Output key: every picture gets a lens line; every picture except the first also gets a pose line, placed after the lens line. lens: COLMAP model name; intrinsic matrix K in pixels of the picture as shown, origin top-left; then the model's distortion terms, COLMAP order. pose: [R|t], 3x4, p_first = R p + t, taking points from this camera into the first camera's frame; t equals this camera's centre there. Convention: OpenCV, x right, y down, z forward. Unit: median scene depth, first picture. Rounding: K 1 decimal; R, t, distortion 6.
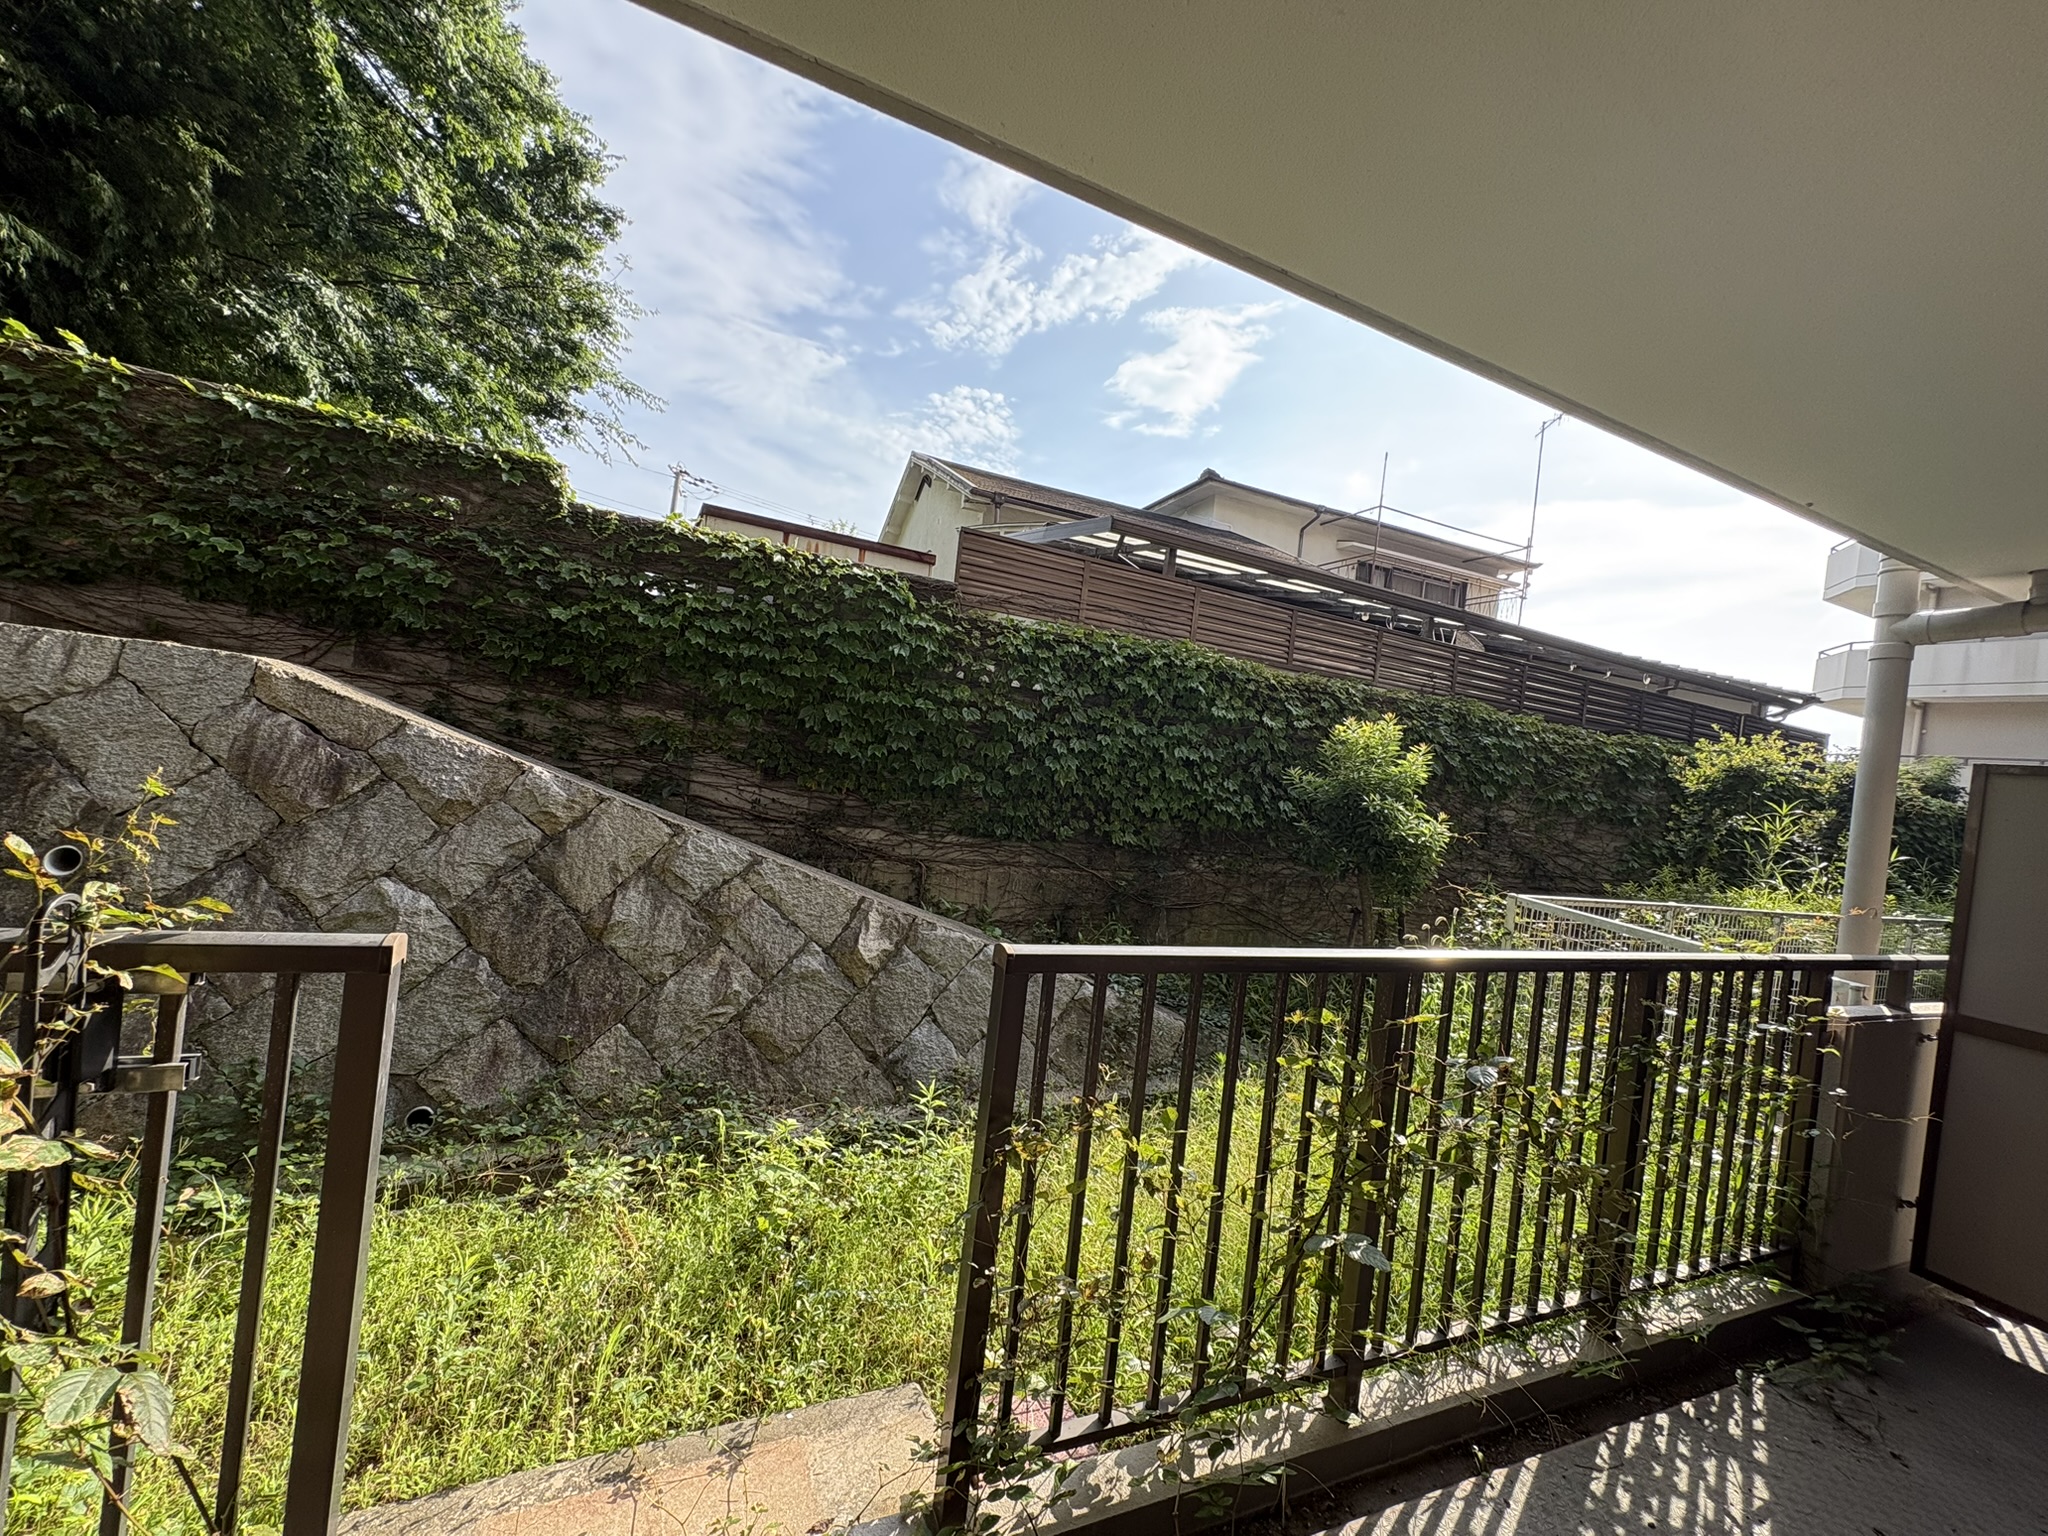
lens RADIAL K [[816.5, 0, 1023.7], [0, 816.5, 765.0], [0, 0, 1]] dist [-0.000726, 0.000622]
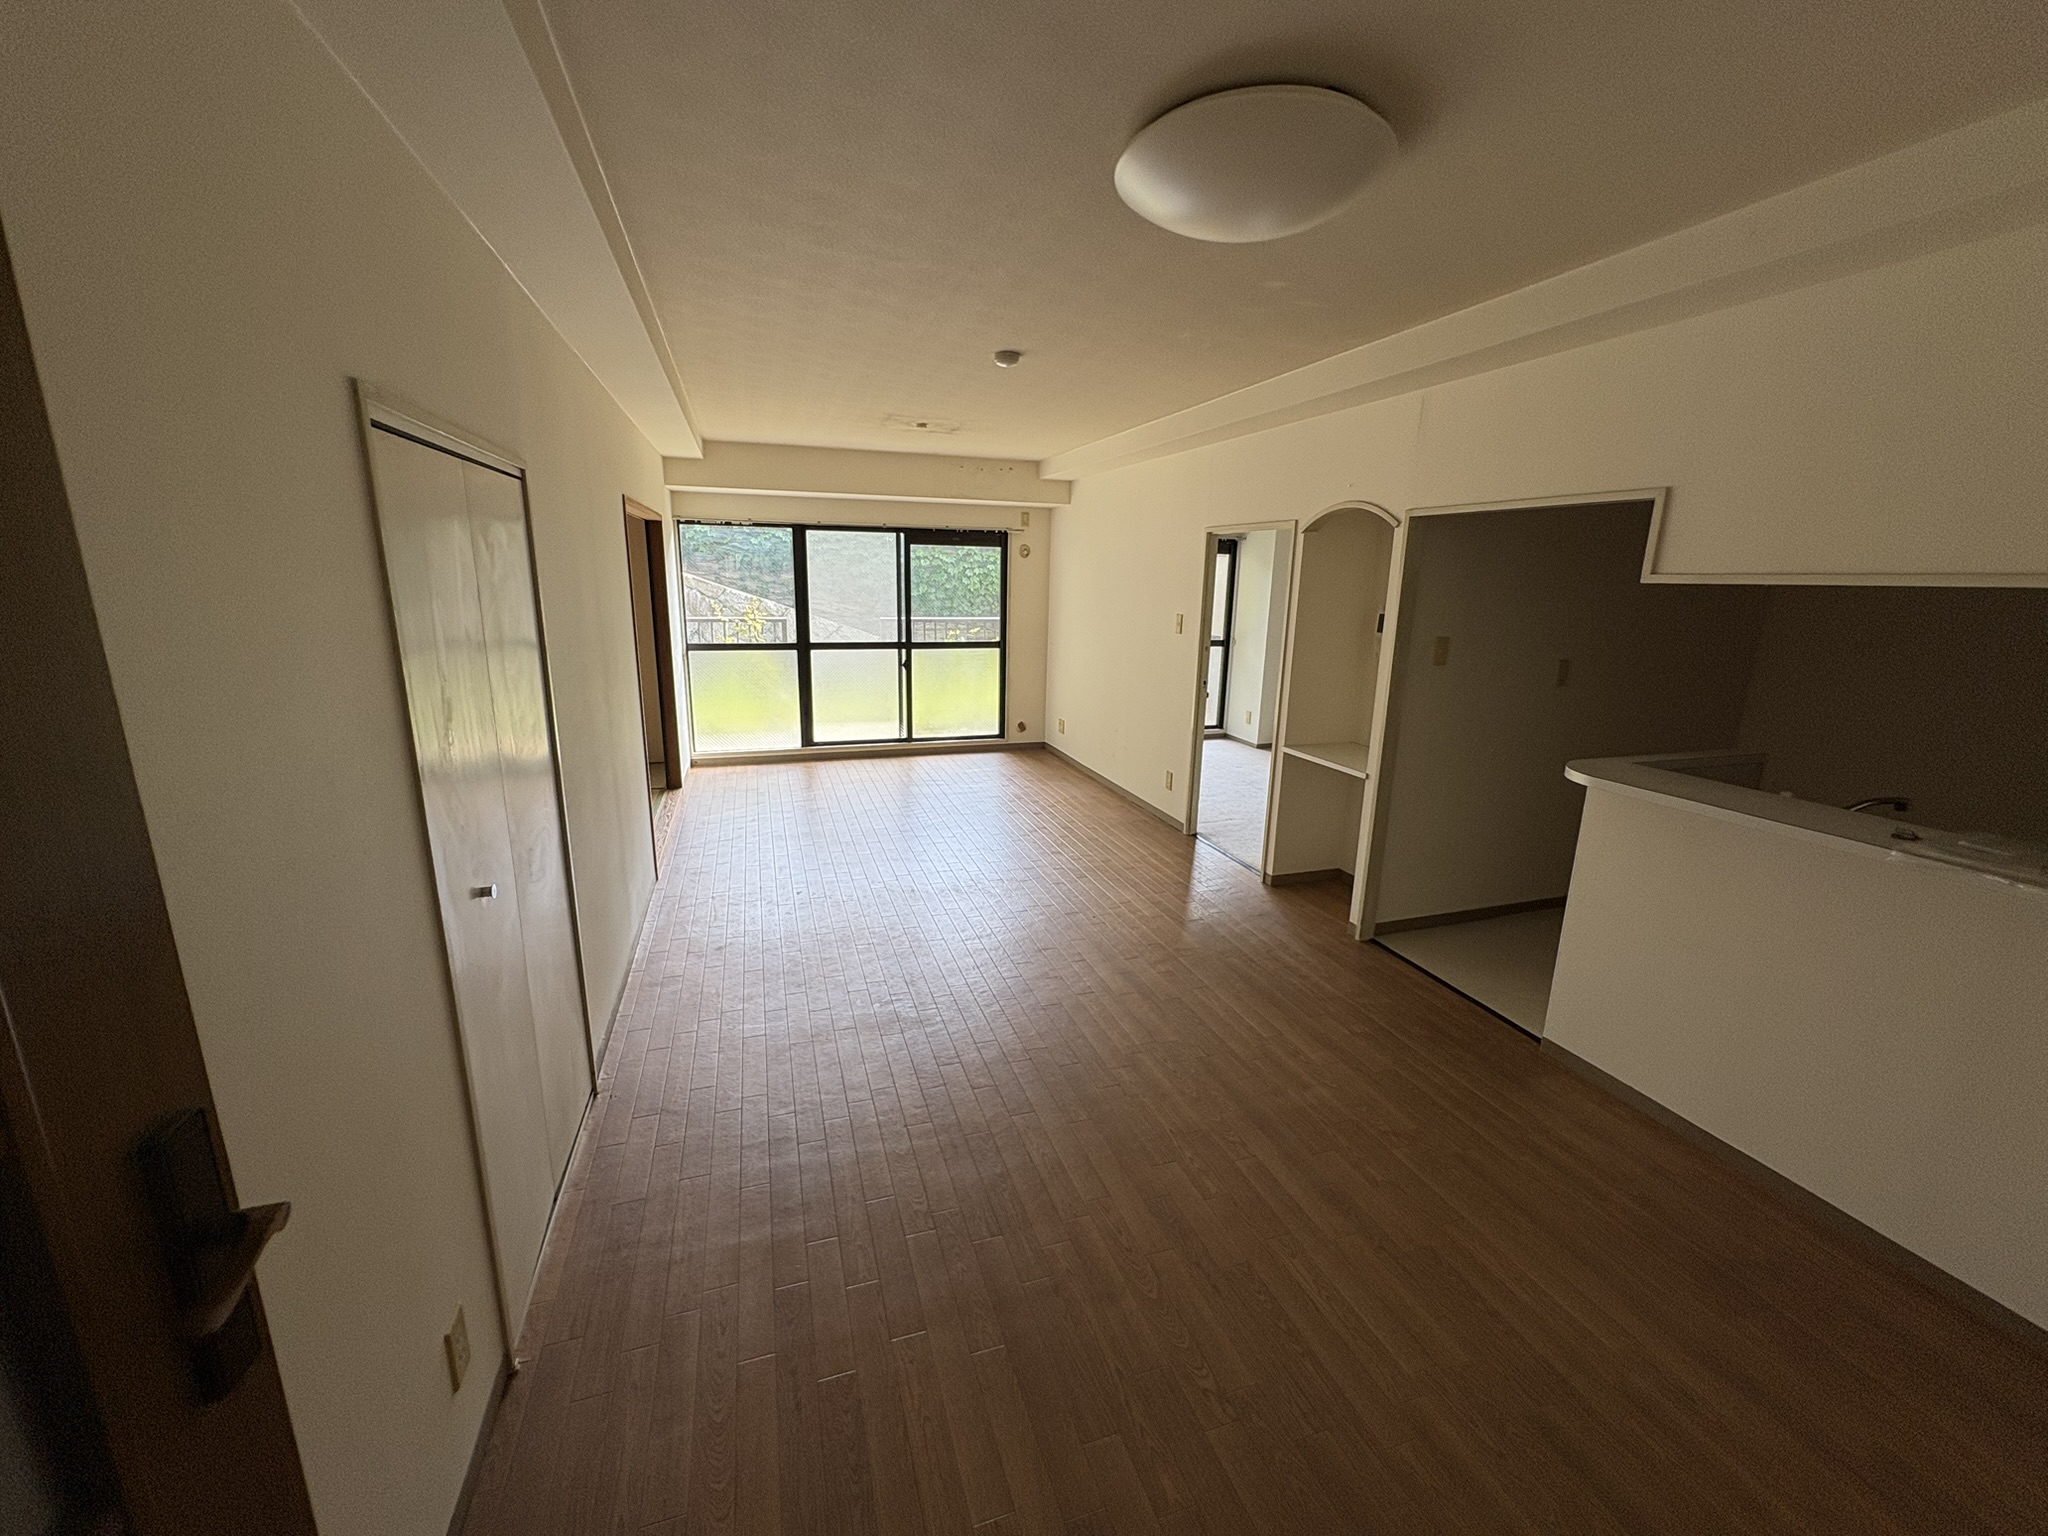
lens RADIAL K [[816.5, 0, 1022.7], [0, 816.5, 770.6], [0, 0, 1]] dist [-0.000726, 0.000622]
pose [[0.990260, -0.070549, -0.120034, 0.775995], [0.095373, 0.971804, 0.215642, 0.066045], [0.101436, -0.224990, 0.969067, -2.312432]]
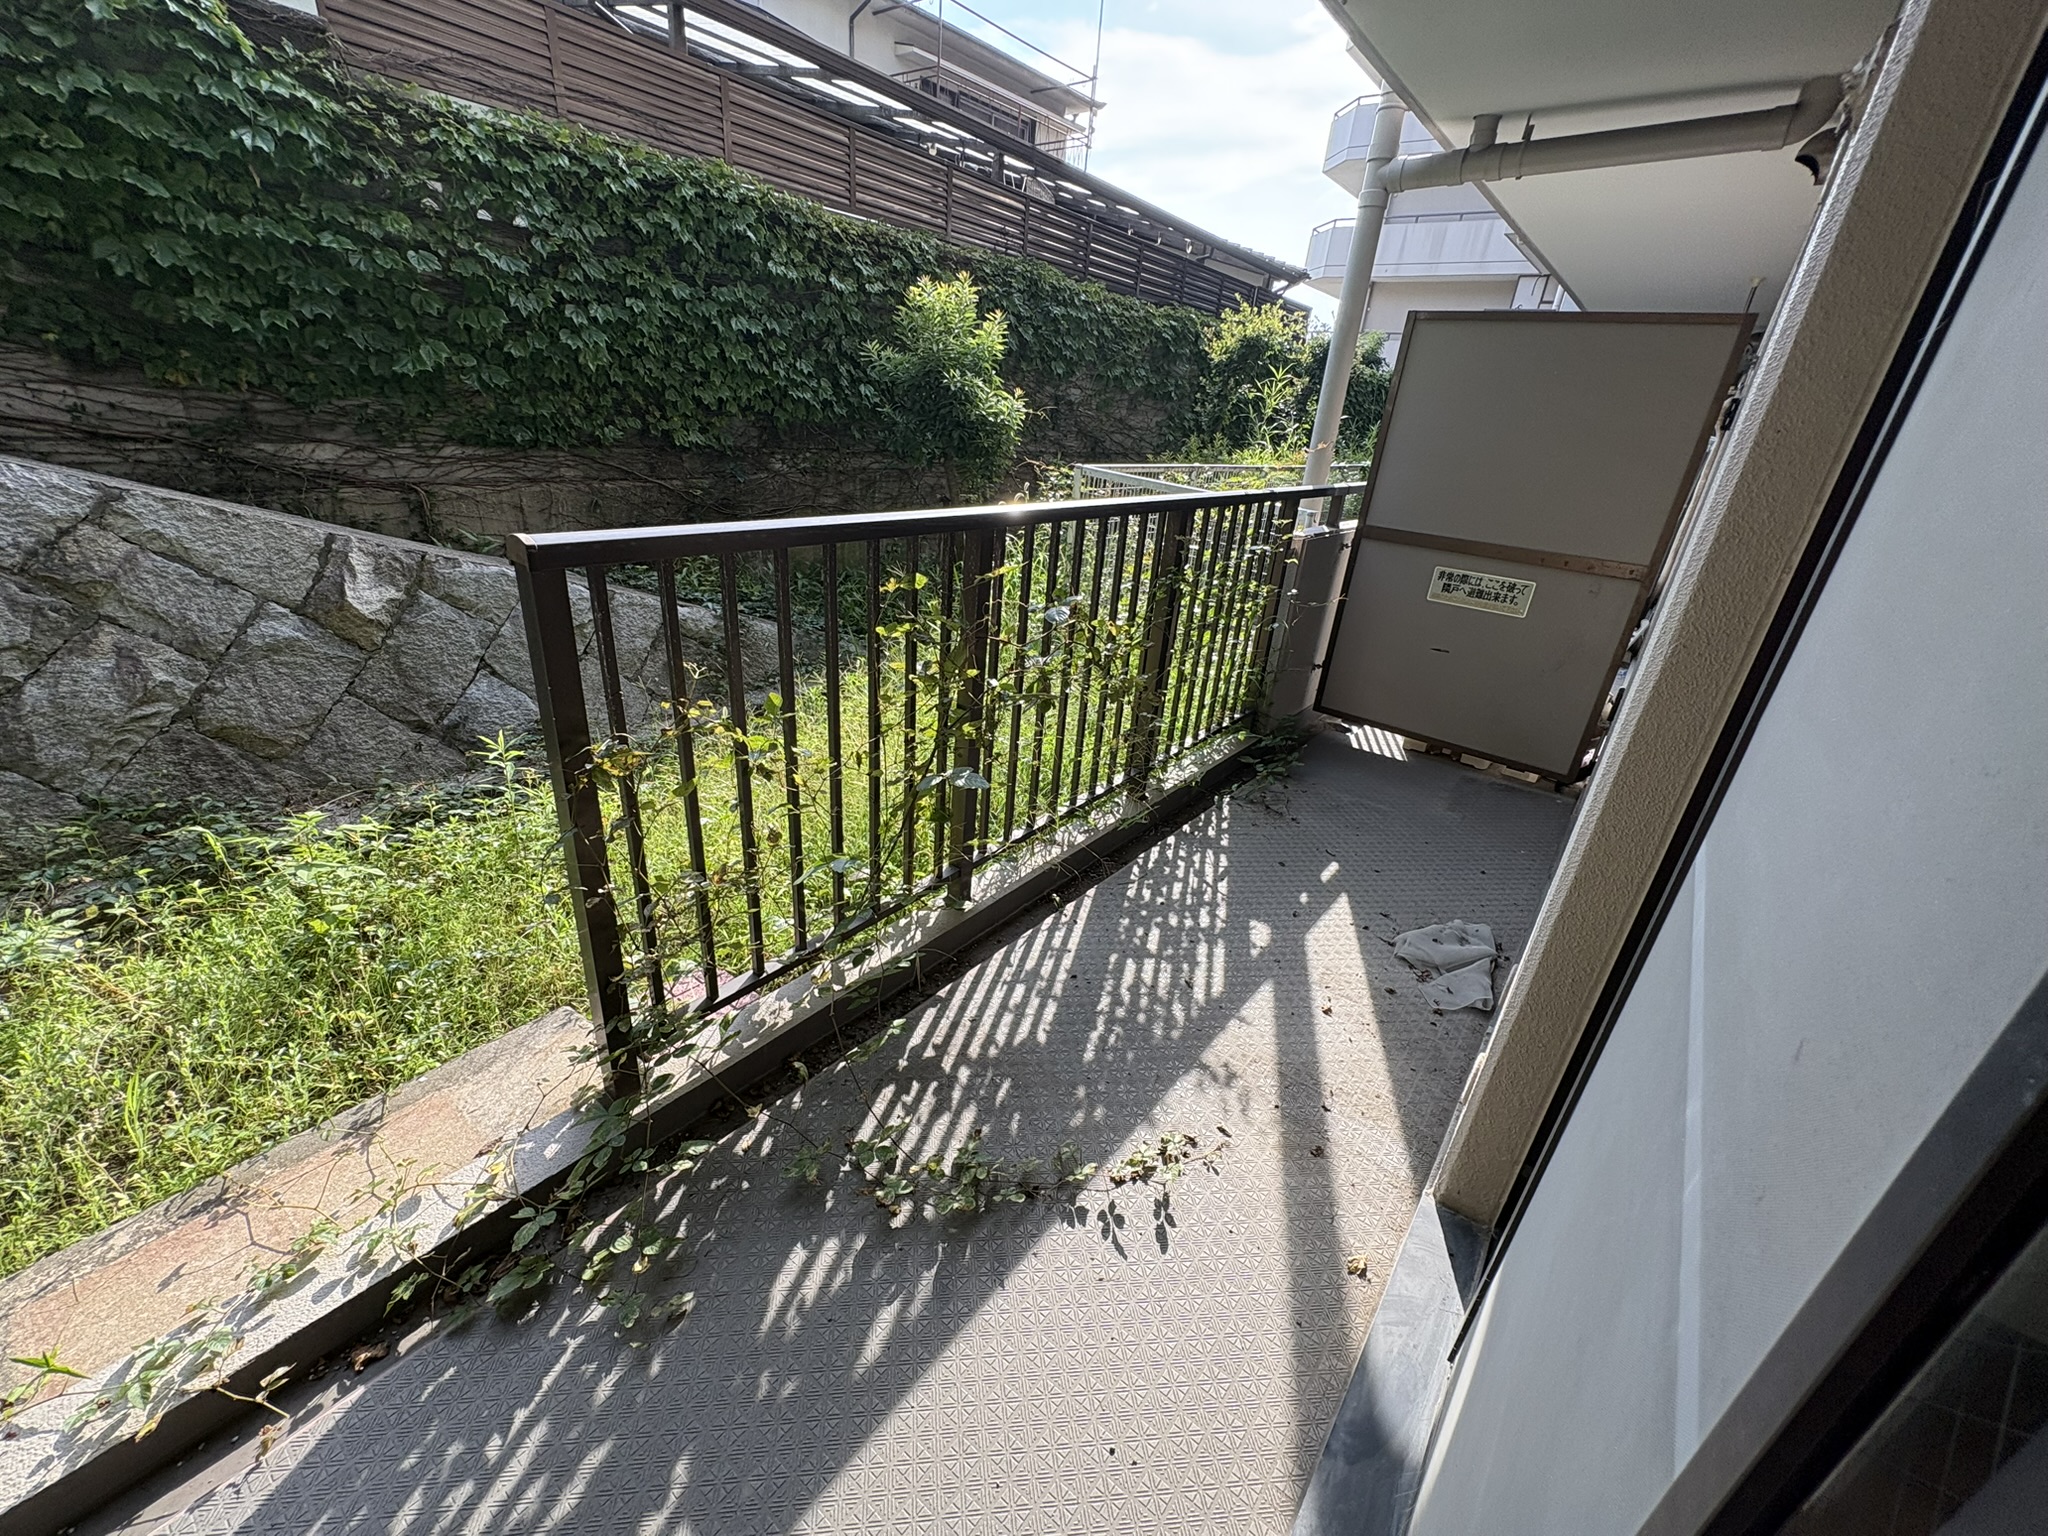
lens RADIAL K [[816.5, 0, 1025.2], [0, 816.5, 766.2], [0, 0, 1]] dist [-0.000726, 0.000622]
pose [[0.885374, -0.228446, 0.404878, 0.019491], [0.024468, 0.892622, 0.450142, 0.040739], [-0.464236, -0.388637, 0.795893, 0.040138]]
